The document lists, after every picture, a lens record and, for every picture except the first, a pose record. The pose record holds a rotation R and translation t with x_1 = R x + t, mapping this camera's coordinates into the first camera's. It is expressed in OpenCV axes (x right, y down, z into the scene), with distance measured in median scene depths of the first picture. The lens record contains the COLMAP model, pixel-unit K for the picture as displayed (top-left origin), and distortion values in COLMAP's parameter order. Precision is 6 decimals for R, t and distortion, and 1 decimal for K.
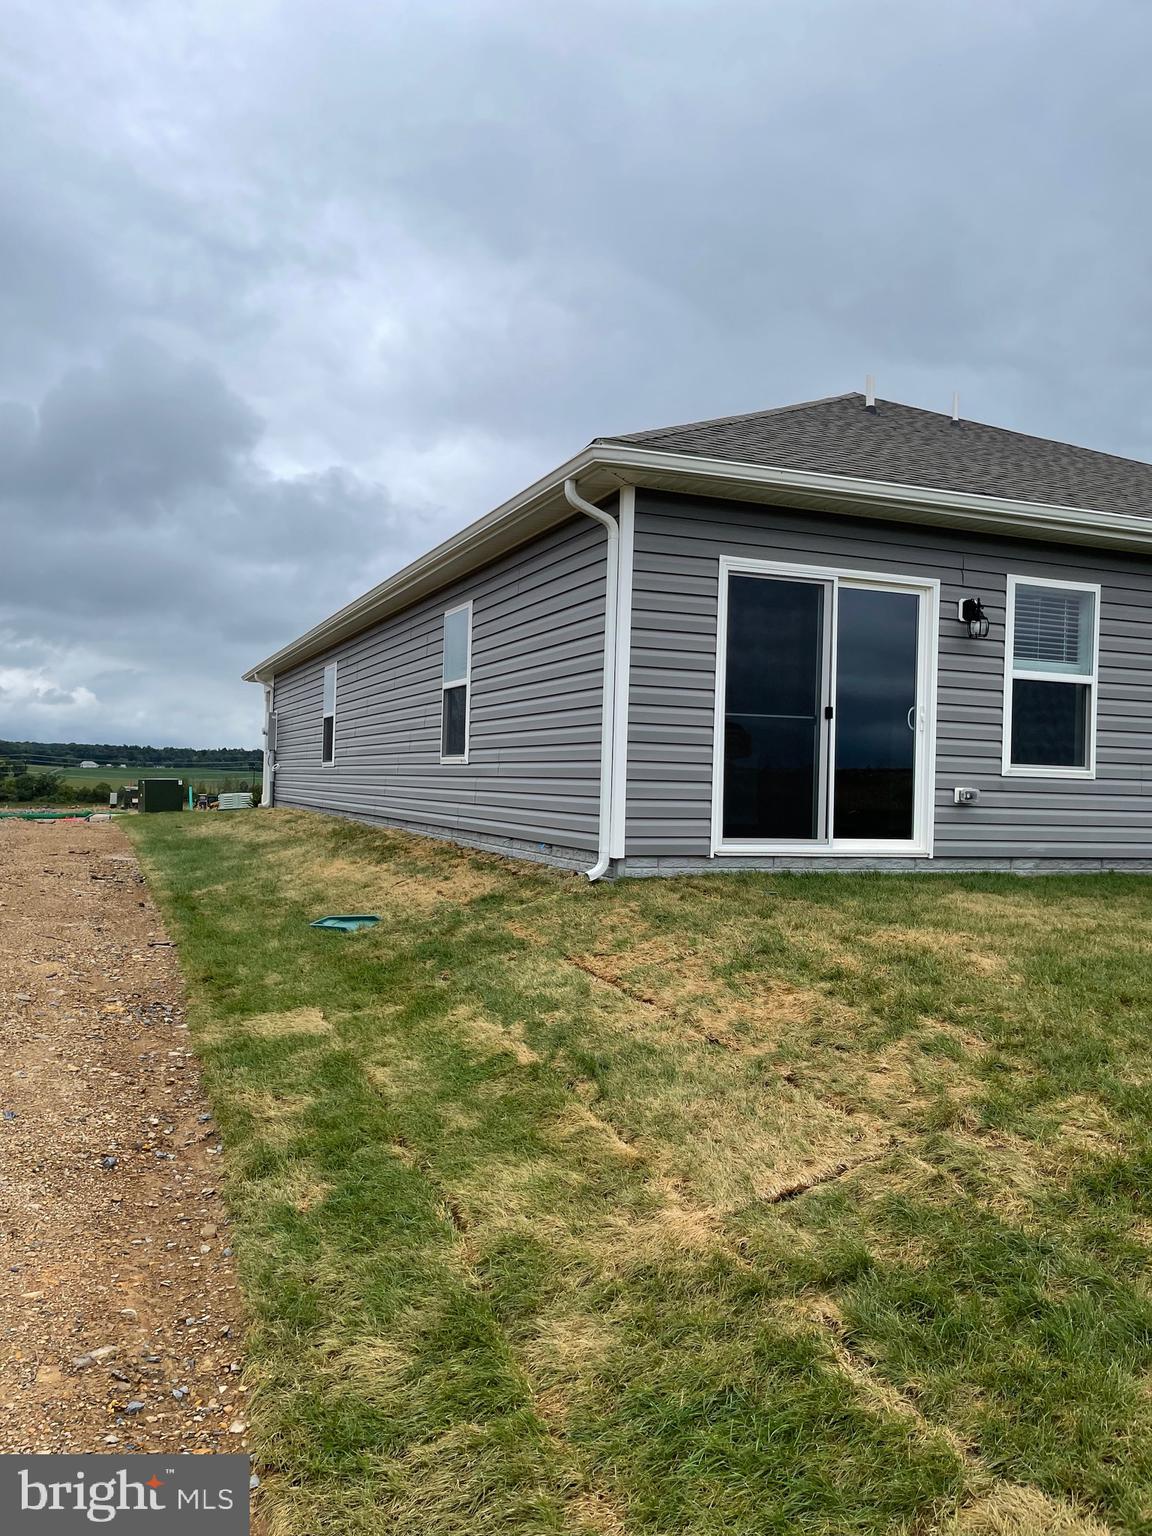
lens RADIAL K [[1154.9, 0, 574.8], [0, 1154.9, 768.3], [0, 0, 1]] dist [0.059433, -0.077058]
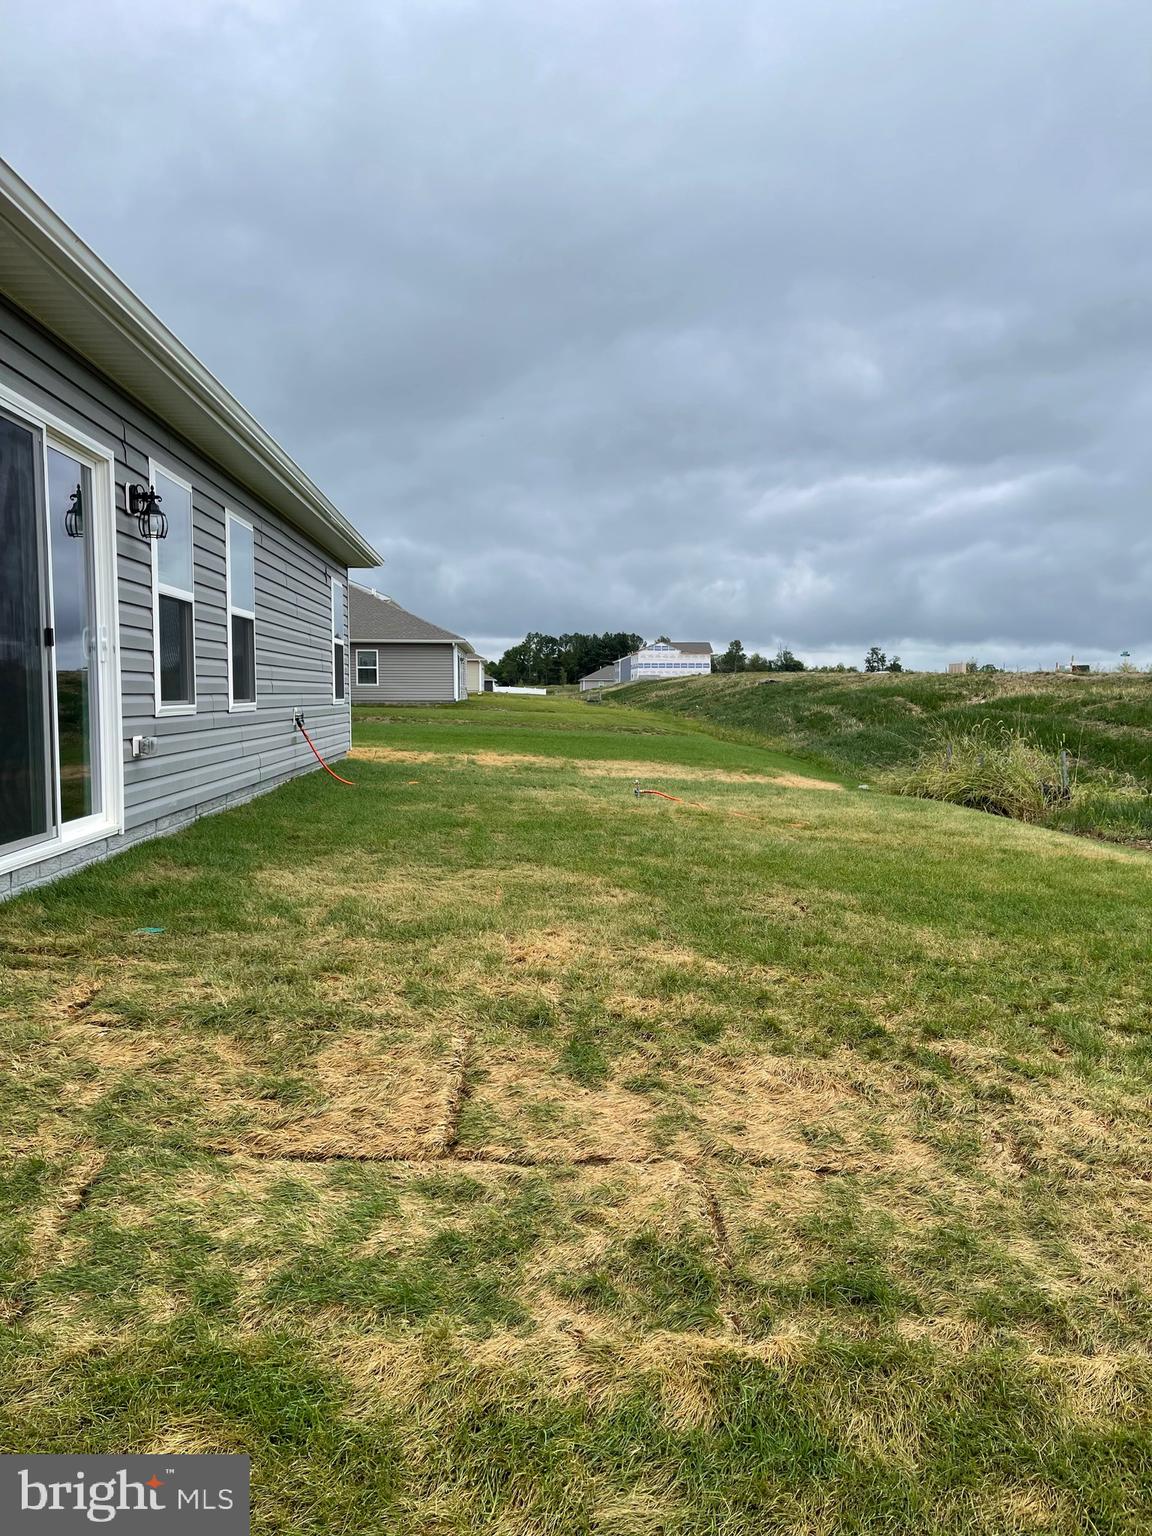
lens RADIAL K [[1154.9, 0, 571.8], [0, 1154.9, 767.1], [0, 0, 1]] dist [0.059433, -0.077058]
pose [[0.316827, -0.090046, 0.944199, -0.302299], [-0.006662, 0.995247, 0.097150, -0.039506], [-0.948460, -0.037070, 0.314722, 0.495020]]
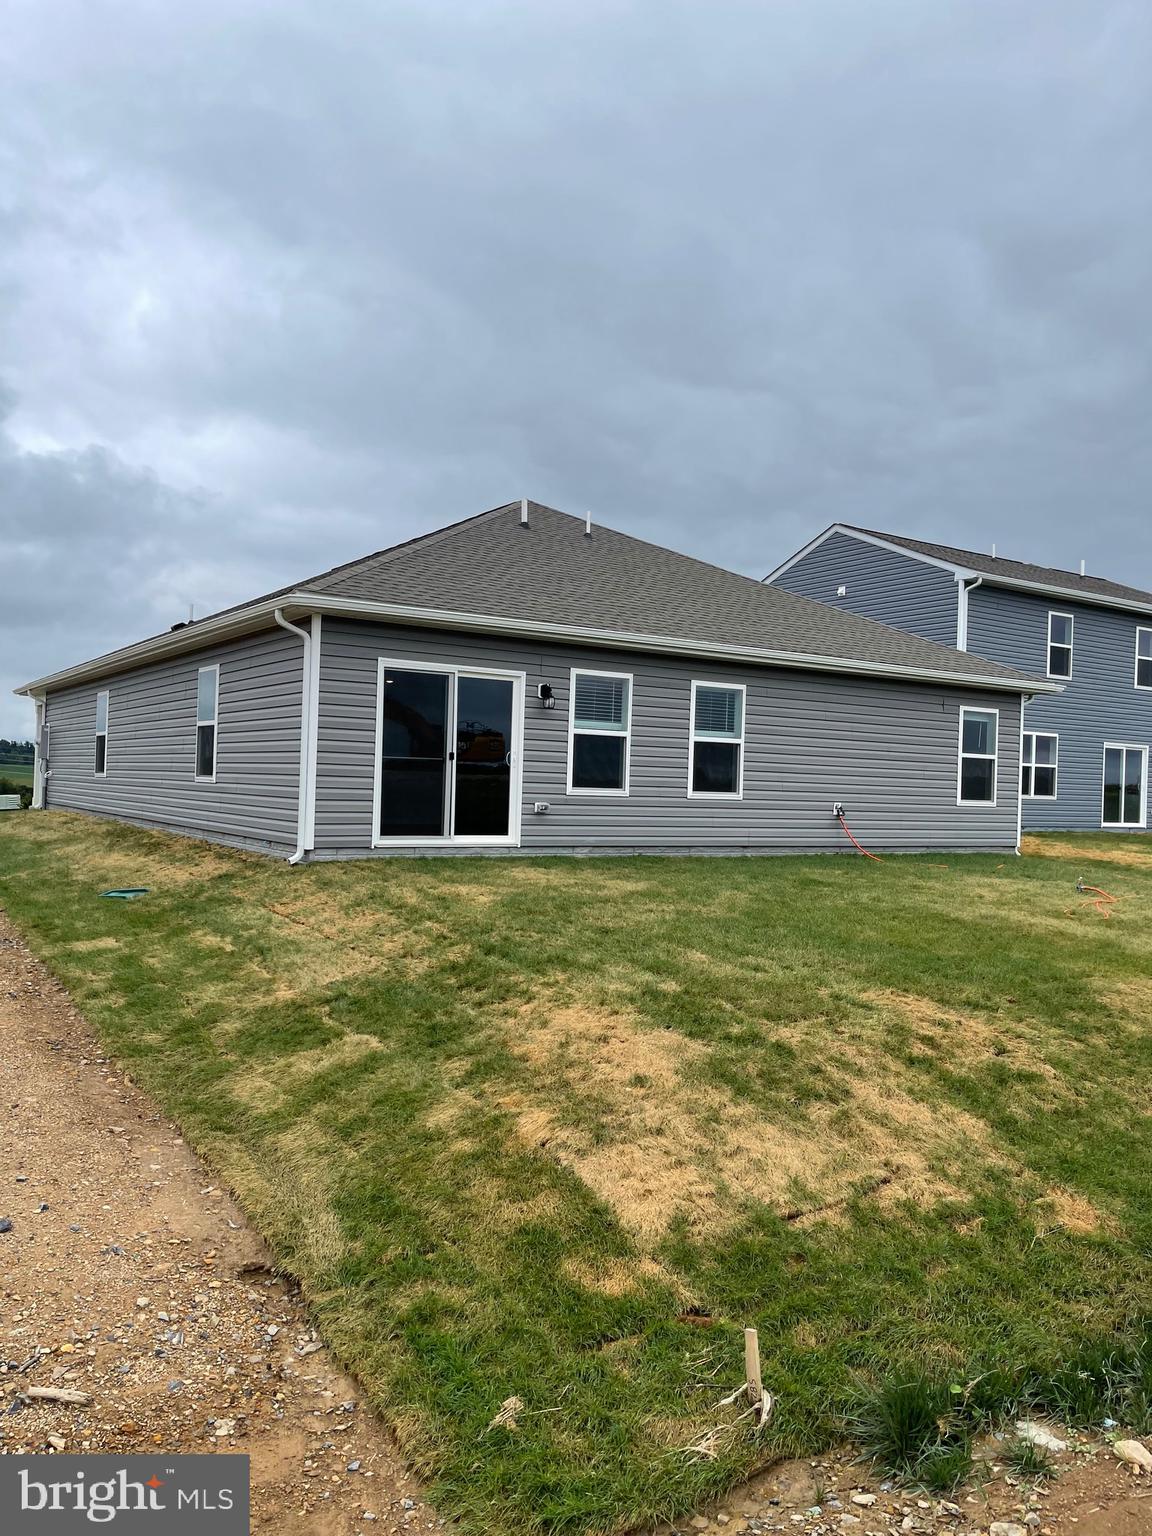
lens RADIAL K [[1154.9, 0, 581.7], [0, 1154.9, 763.6], [0, 0, 1]] dist [0.059433, -0.077058]
pose [[0.981027, 0.006285, 0.193770, 0.085208], [-0.006381, 0.999980, -0.000132, -0.036947], [-0.193767, -0.001107, 0.981047, -0.561362]]
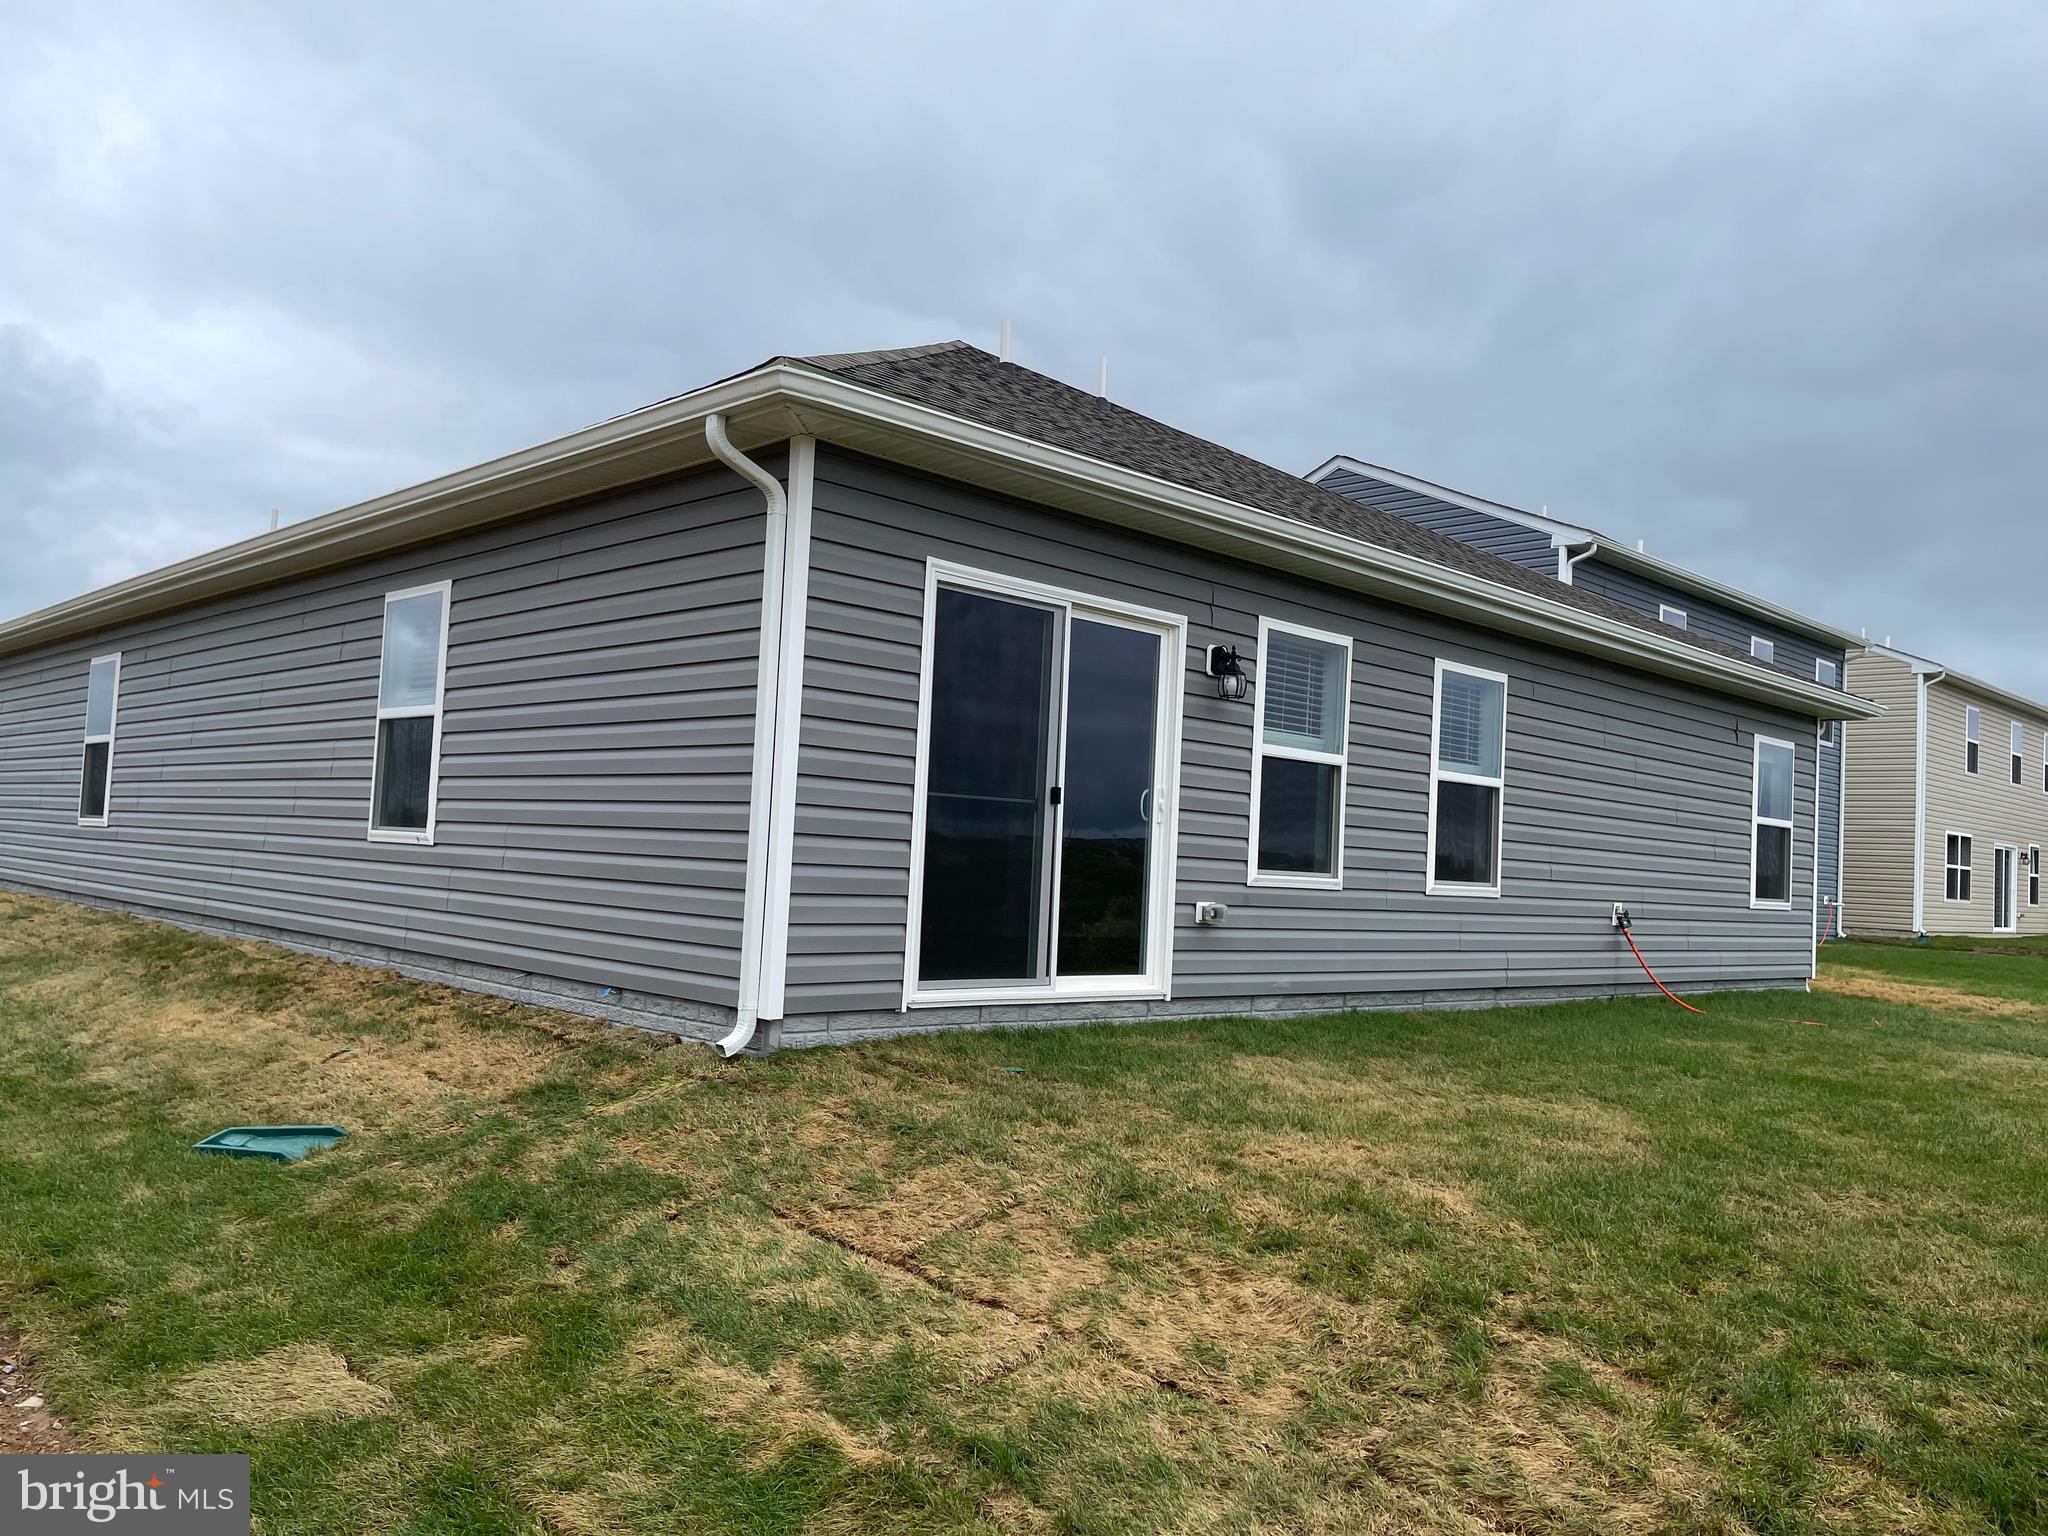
lens RADIAL K [[1539.9, 0, 1030.6], [0, 1539.9, 784.5], [0, 0, 1]] dist [0.059433, -0.077058]
pose [[0.924105, 0.037319, 0.380312, -0.140803], [-0.029136, 0.999204, -0.027253, -0.028004], [-0.381026, 0.014104, 0.924457, 0.146781]]
